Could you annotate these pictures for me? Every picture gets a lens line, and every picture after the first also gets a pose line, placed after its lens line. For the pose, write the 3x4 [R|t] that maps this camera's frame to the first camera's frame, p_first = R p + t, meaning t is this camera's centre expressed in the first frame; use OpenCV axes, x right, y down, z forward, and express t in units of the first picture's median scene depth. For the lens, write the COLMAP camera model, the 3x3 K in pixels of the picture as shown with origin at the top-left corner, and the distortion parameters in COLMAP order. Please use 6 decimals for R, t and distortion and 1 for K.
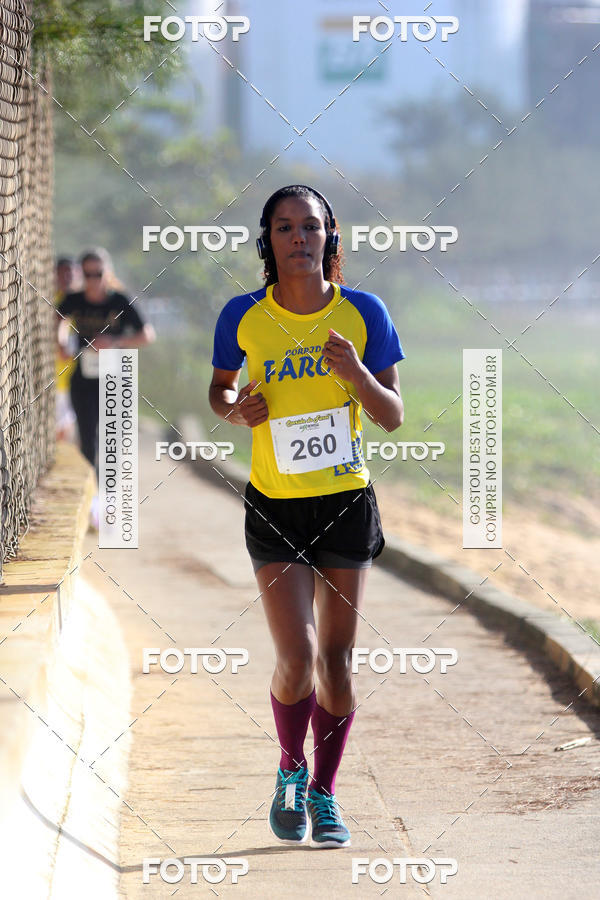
lens RADIAL K [[5588.1, 0, 300.0], [0, 5588.1, 450.0], [0, 0, 1]] dist [-0.376339, 6.486978]
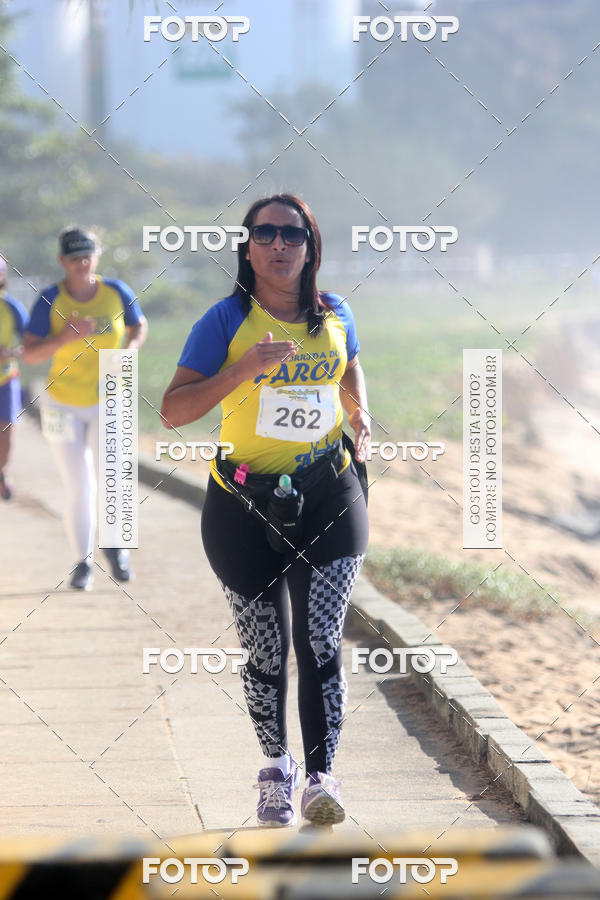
lens RADIAL K [[5162.7, 0, 300.0], [0, 5162.7, 450.0], [0, 0, 1]] dist [-0.293028, 1.797308]
pose [[0.999668, -0.011366, 0.023139, 0.020850], [0.011199, 0.999910, 0.007326, 0.003450], [-0.023220, -0.007065, 0.999705, -0.161215]]
